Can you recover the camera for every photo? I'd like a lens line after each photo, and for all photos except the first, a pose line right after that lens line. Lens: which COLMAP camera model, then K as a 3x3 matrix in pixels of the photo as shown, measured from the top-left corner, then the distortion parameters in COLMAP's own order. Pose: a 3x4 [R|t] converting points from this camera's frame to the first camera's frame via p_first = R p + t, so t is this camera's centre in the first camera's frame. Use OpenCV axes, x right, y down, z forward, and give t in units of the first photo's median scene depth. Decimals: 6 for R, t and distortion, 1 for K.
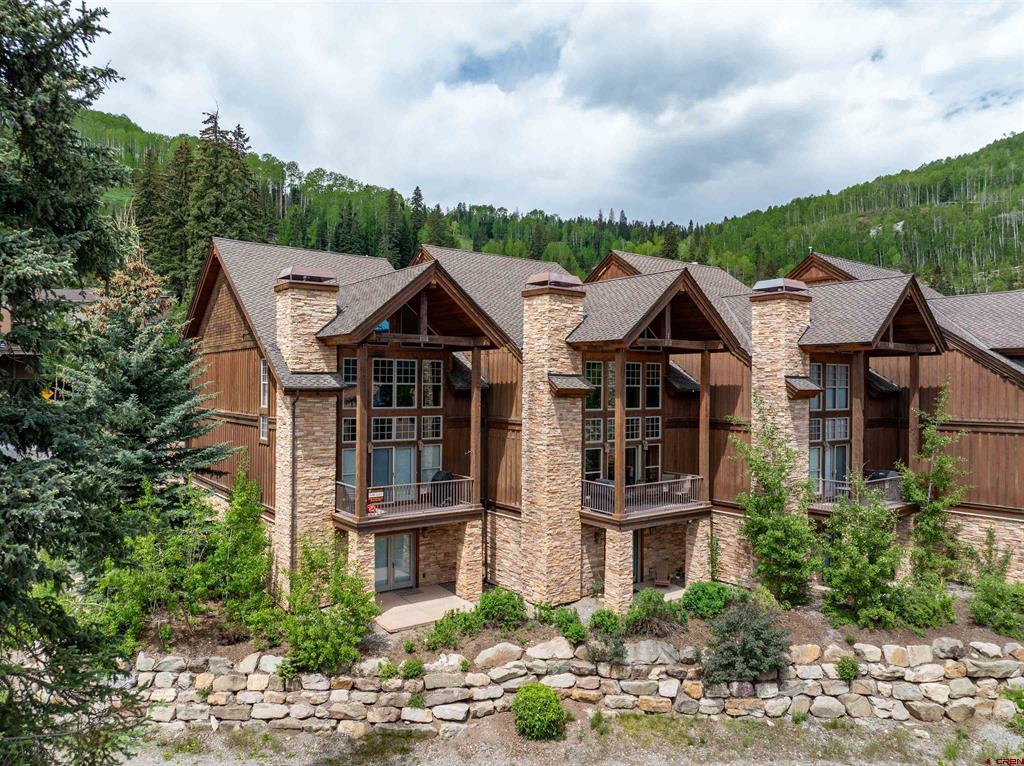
lens RADIAL K [[723.9, 0, 518.2], [0, 723.9, 382.4], [0, 0, 1]] dist [-0.041292, 0.010161]
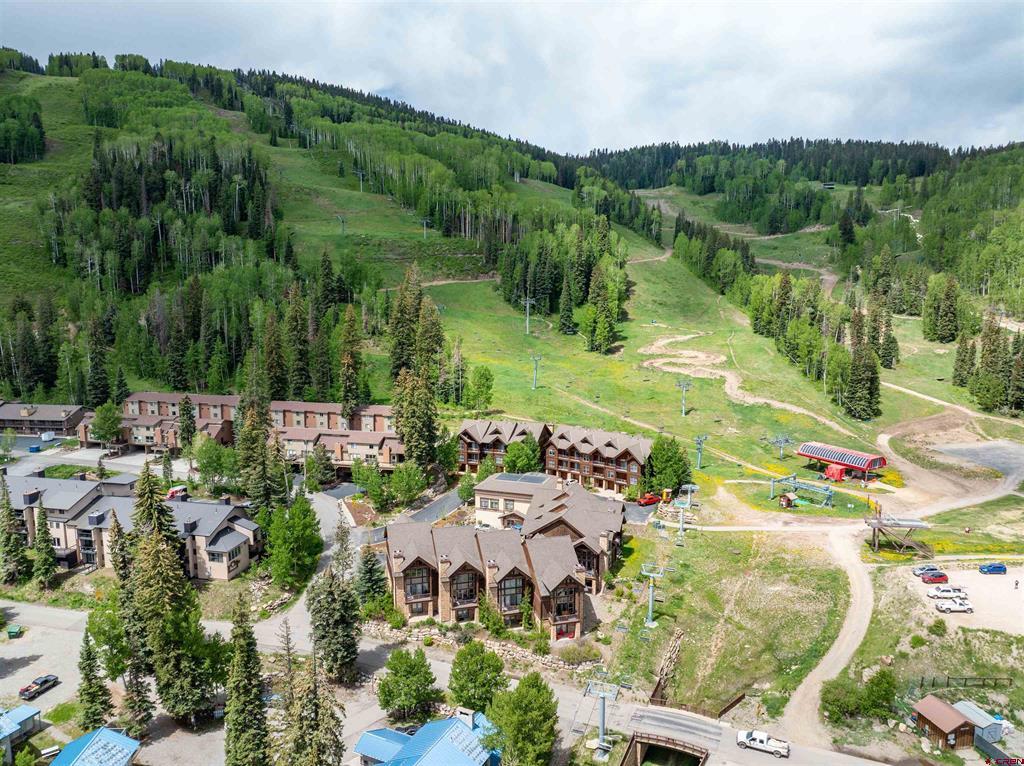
lens RADIAL K [[723.9, 0, 518.2], [0, 723.9, 382.4], [0, 0, 1]] dist [-0.041292, 0.010161]
pose [[0.933967, 0.050852, -0.353722, 2.234839], [0.001856, 0.989120, 0.147099, -2.080931], [0.357354, -0.138043, 0.923711, -3.230288]]
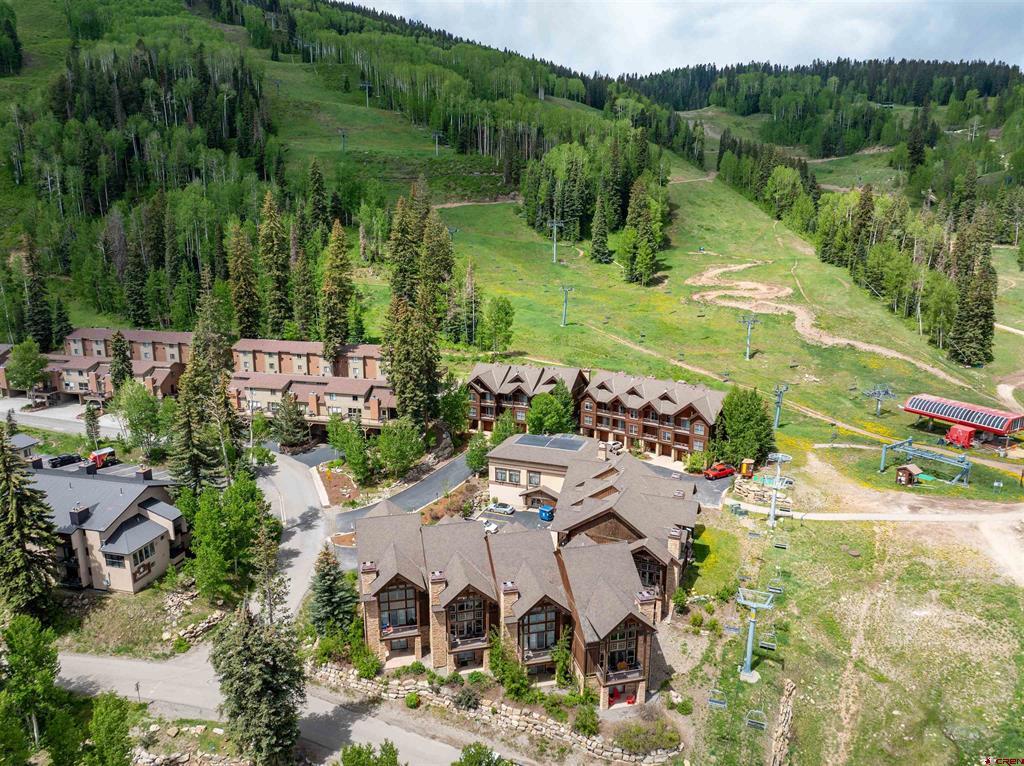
lens RADIAL K [[723.9, 0, 518.2], [0, 723.9, 382.4], [0, 0, 1]] dist [-0.041292, 0.010161]
pose [[0.922820, 0.084817, -0.375778, 1.552045], [0.002789, 0.973965, 0.226683, -1.746208], [0.385221, -0.210235, 0.898558, -1.590805]]
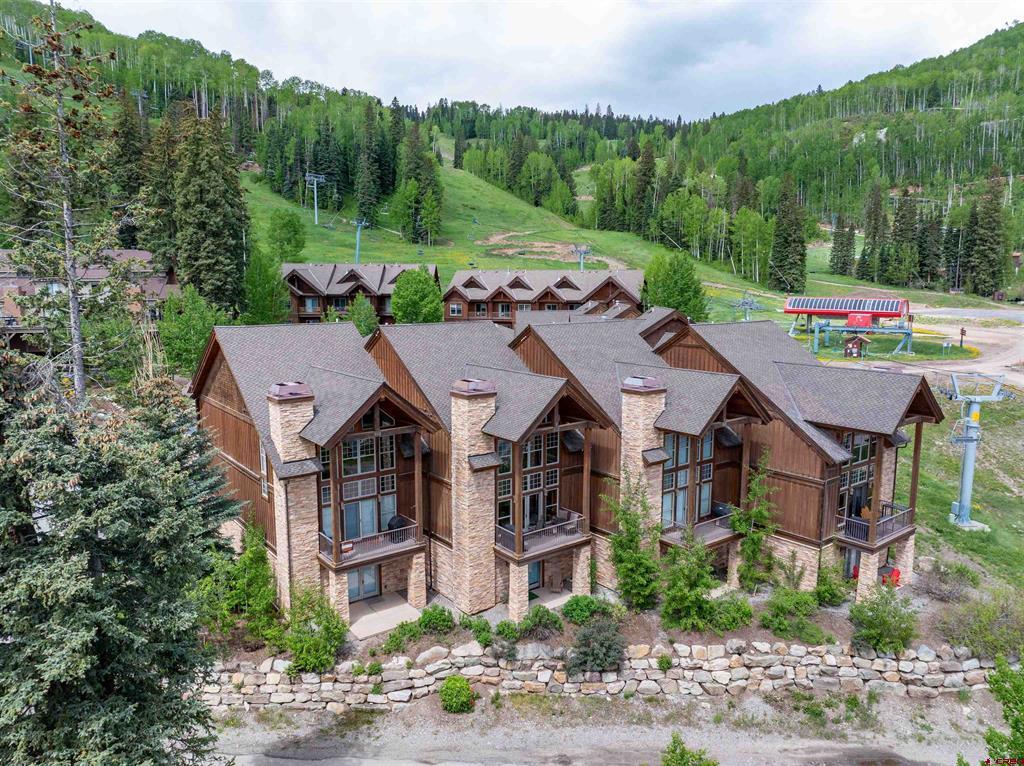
lens RADIAL K [[723.9, 0, 518.2], [0, 723.9, 382.4], [0, 0, 1]] dist [-0.041292, 0.010161]
pose [[0.999846, -0.008023, 0.015632, 0.116837], [0.005648, 0.989199, 0.146468, -0.354928], [-0.016639, -0.146357, 0.989092, -0.355858]]
